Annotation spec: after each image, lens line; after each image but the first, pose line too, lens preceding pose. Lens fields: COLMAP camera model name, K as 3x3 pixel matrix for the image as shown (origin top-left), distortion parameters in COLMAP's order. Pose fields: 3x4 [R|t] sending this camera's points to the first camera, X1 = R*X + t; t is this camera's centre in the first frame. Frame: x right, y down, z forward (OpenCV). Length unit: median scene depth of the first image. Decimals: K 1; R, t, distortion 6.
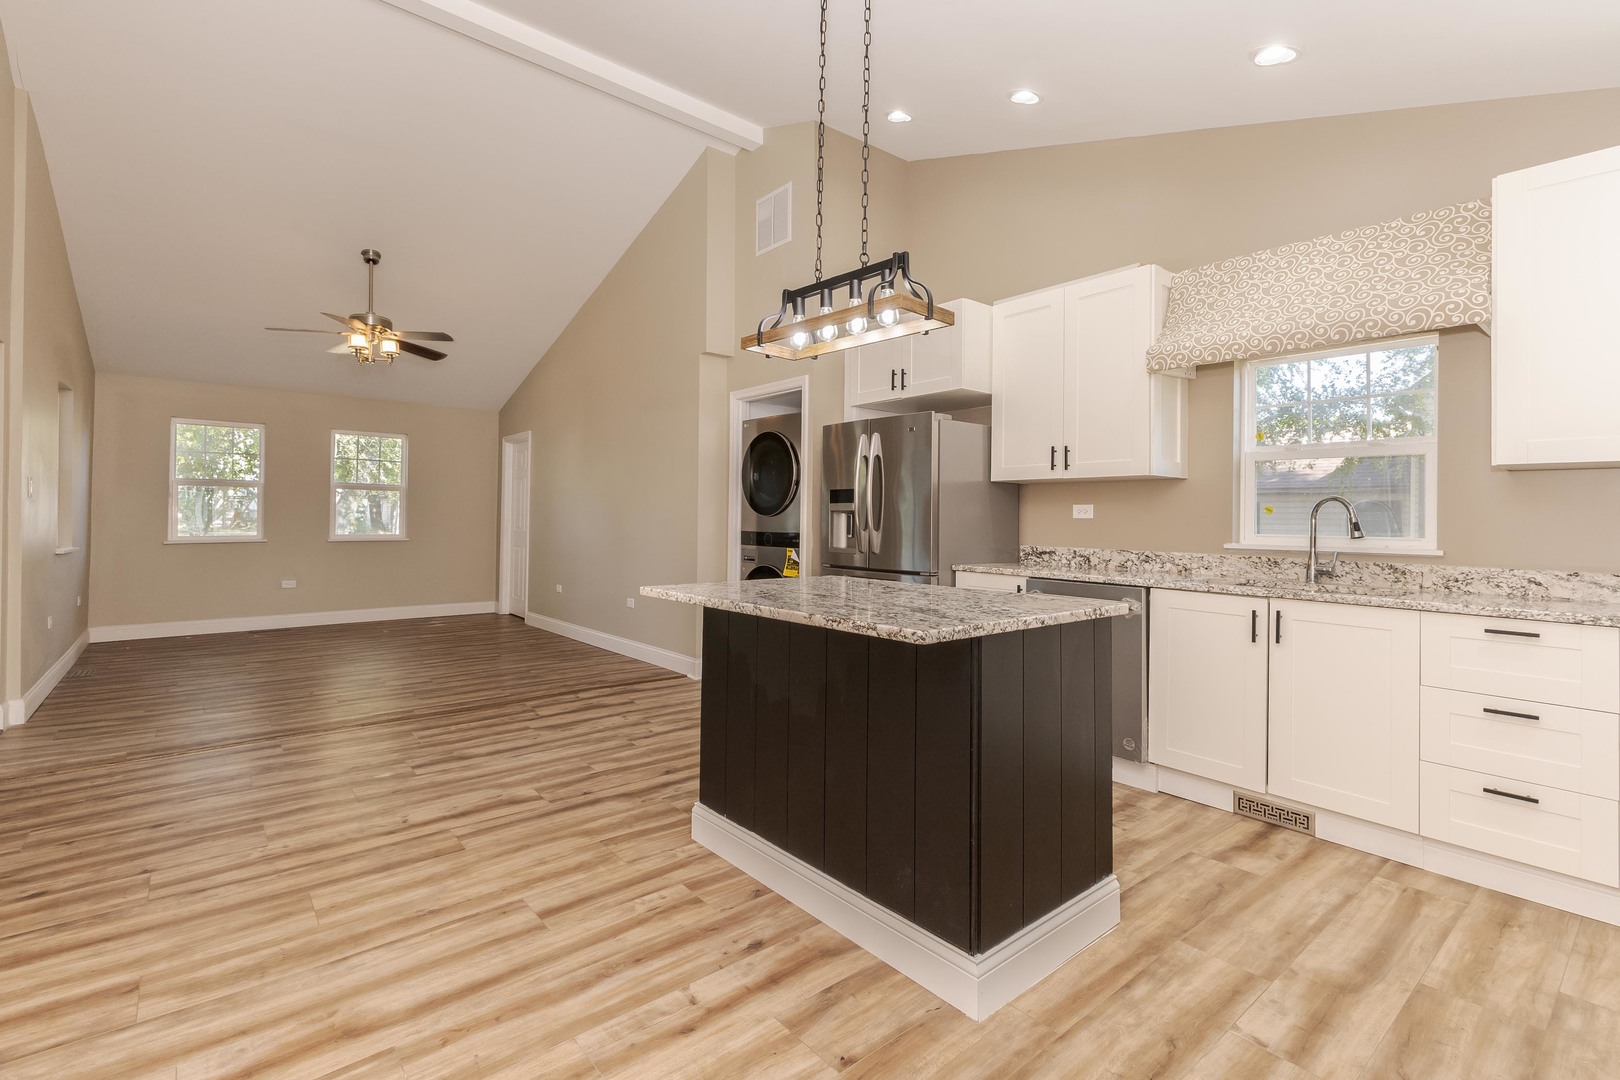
lens RADIAL K [[737.8, 0, 809.6], [0, 737.8, 506.4], [0, 0, 1]] dist [0.018283, -0.004471]
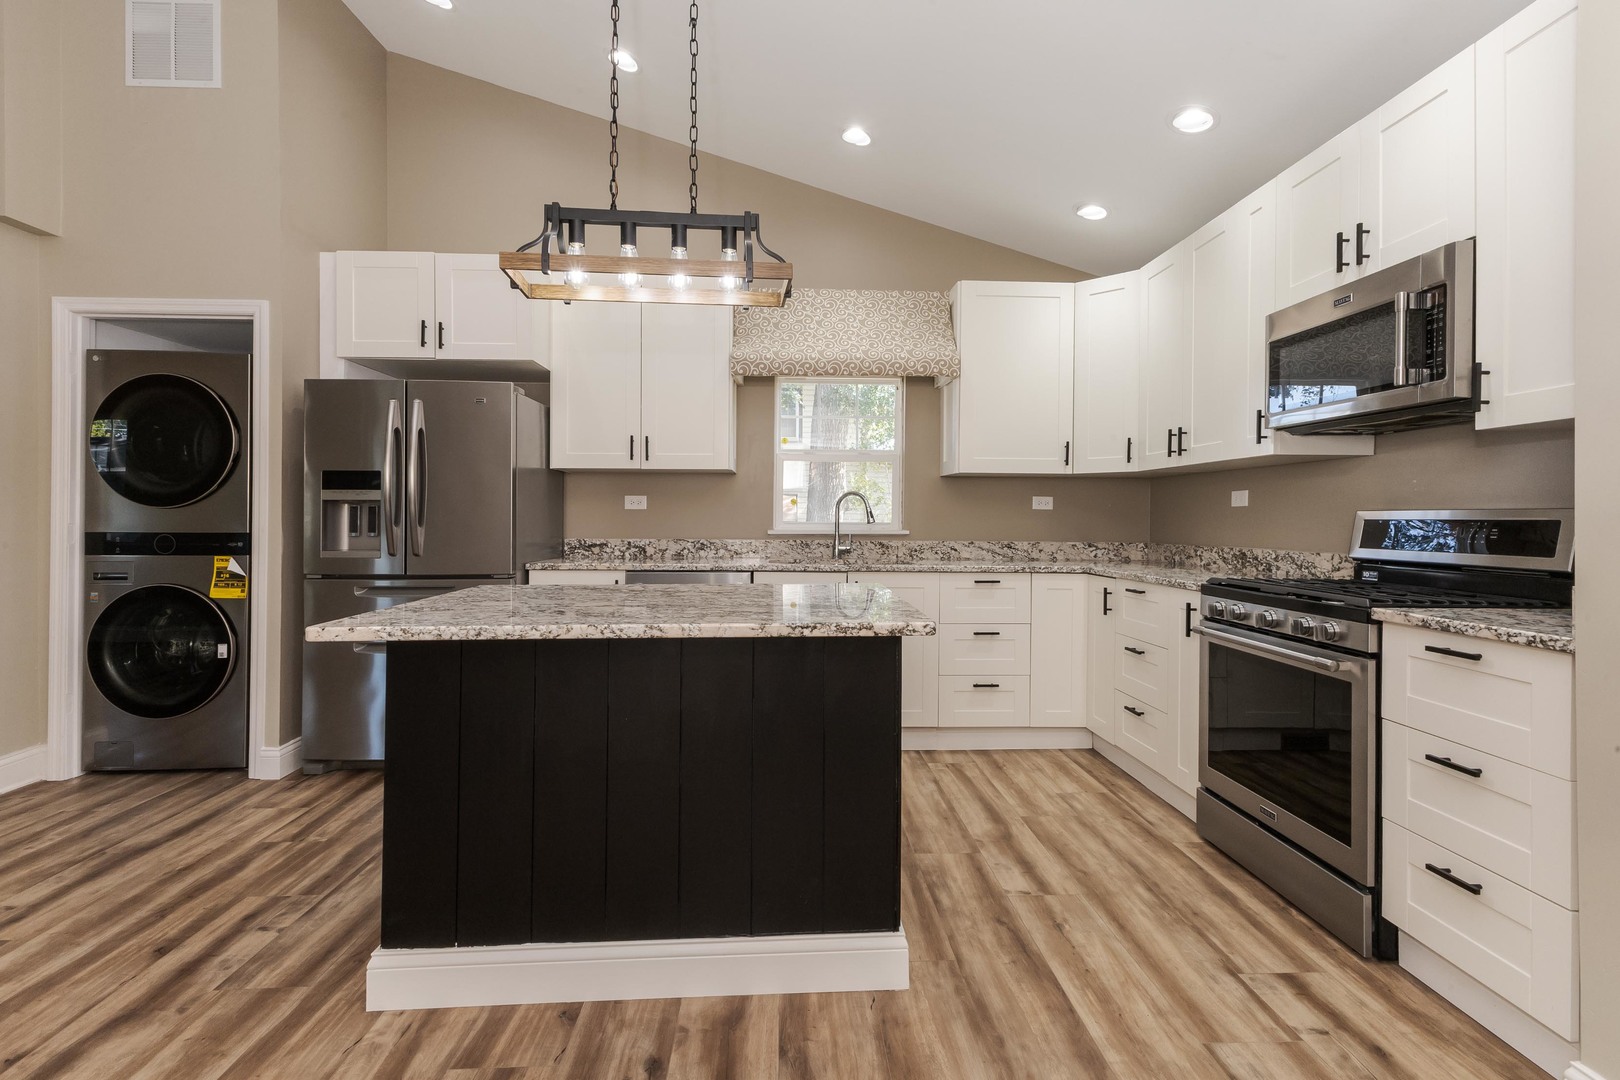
lens RADIAL K [[741.6, 0, 813.4], [0, 741.6, 517.0], [0, 0, 1]] dist [0.026463, -0.007328]
pose [[0.605737, -0.012438, 0.795568, -0.421628], [-0.008836, 0.999711, 0.022357, 0.003075], [-0.795616, -0.020572, 0.605452, 0.295440]]
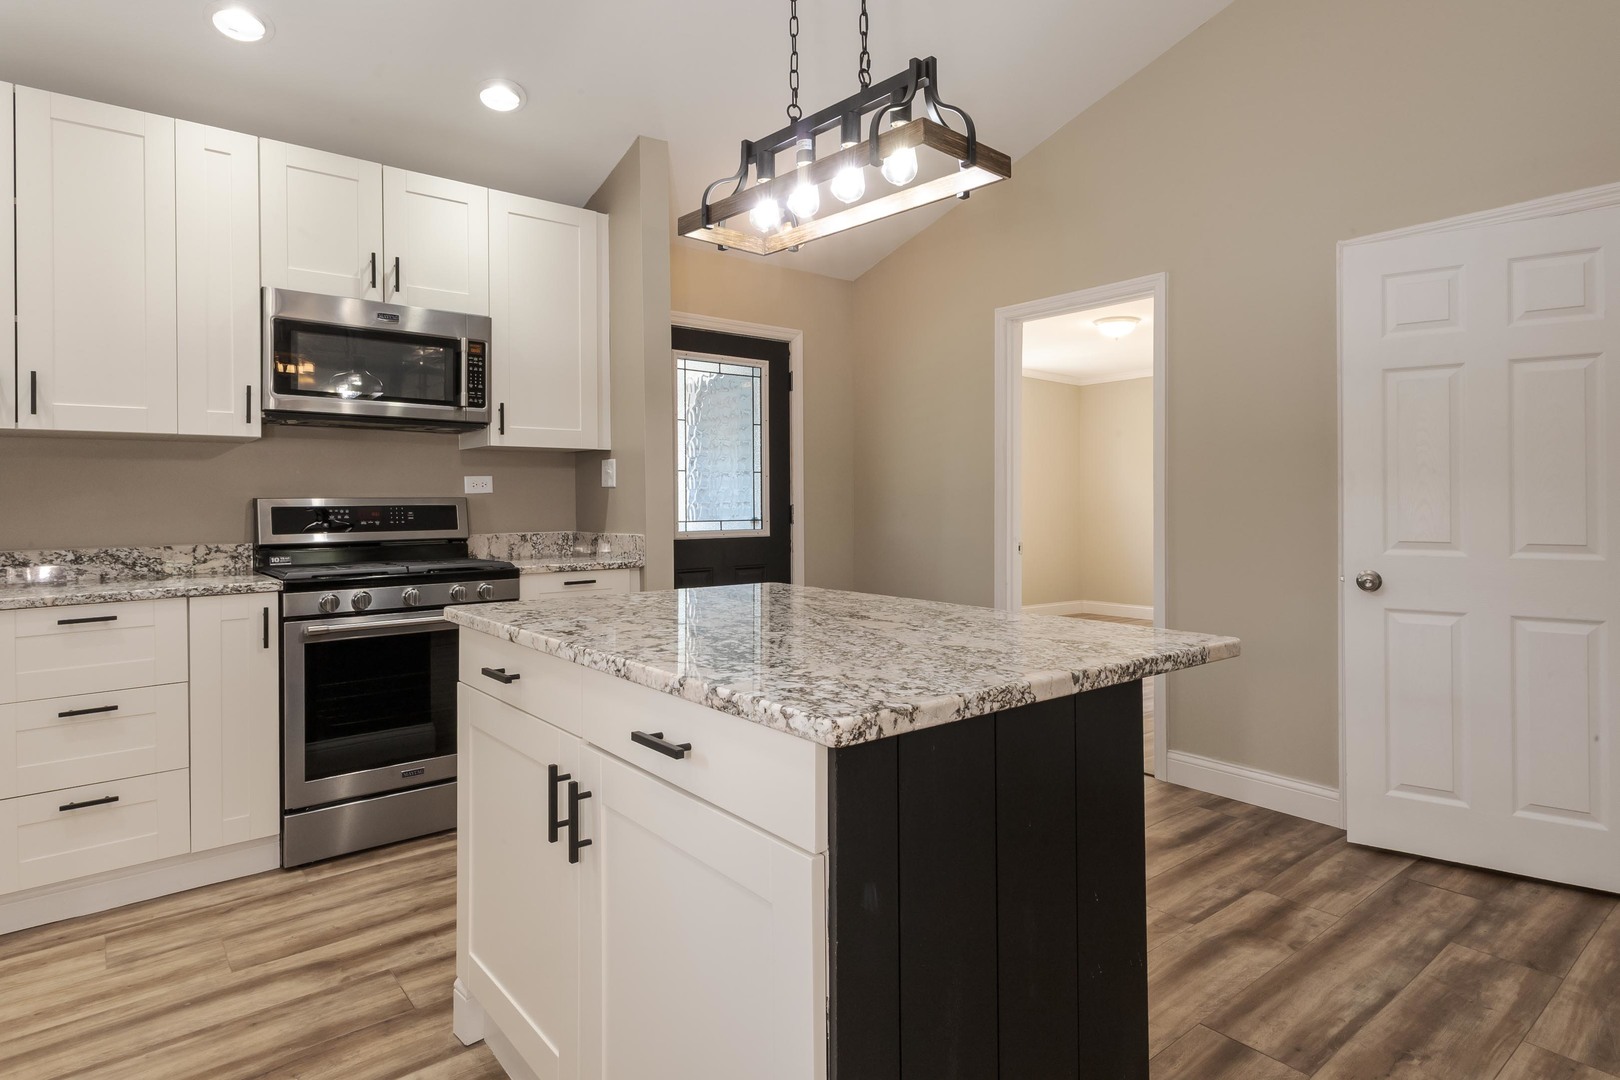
lens RADIAL K [[880.6, 0, 809.7], [0, 880.6, 497.8], [0, 0, 1]] dist [0.020946, -0.006123]
pose [[-0.999809, -0.006080, 0.018586, 0.035202], [-0.006471, 0.999758, -0.021039, 0.029122], [-0.018454, -0.021155, -0.999606, 1.455003]]
